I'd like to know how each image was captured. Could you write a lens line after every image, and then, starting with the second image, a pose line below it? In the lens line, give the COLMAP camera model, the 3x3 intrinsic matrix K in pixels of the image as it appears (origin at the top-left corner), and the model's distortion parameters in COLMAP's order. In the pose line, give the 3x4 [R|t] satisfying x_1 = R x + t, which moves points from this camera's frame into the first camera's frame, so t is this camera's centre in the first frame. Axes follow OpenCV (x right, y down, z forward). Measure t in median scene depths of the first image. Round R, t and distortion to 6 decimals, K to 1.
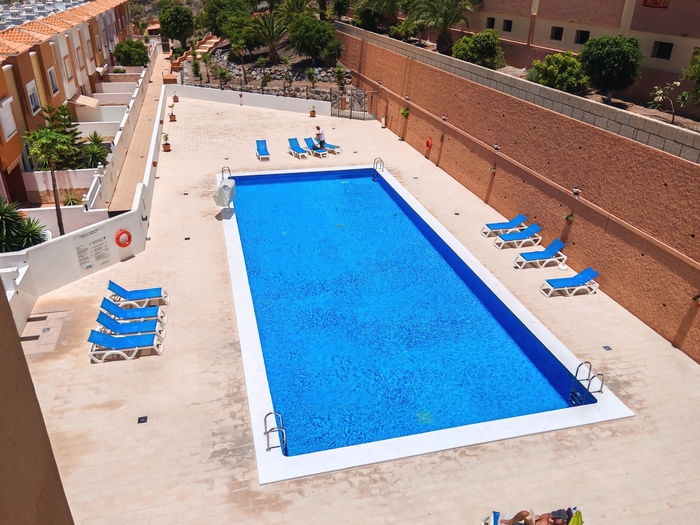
lens RADIAL K [[520.2, 0, 350.0], [0, 520.2, 262.5], [0, 0, 1]] dist [0.053719, -0.000437]
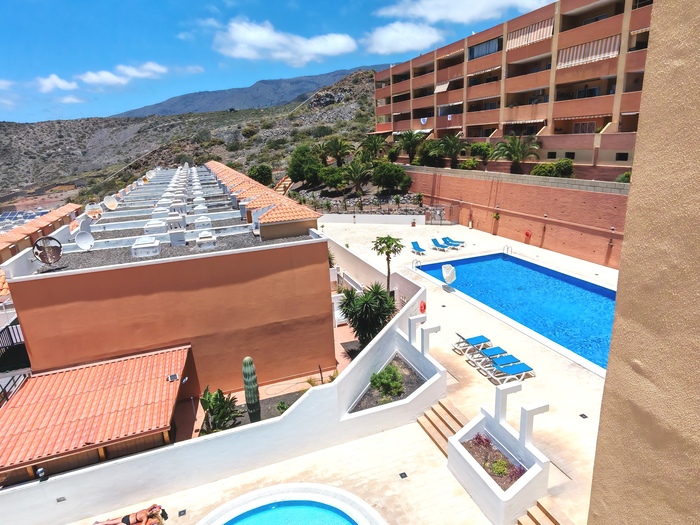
lens RADIAL K [[417.4, 0, 350.0], [0, 417.4, 262.5], [0, 0, 1]] dist [-0.001612, -0.000240]
pose [[0.988671, -0.089040, 0.120840, -0.438078], [0.112875, 0.971697, -0.207517, 0.026636], [-0.098943, 0.218806, 0.970739, -0.035710]]
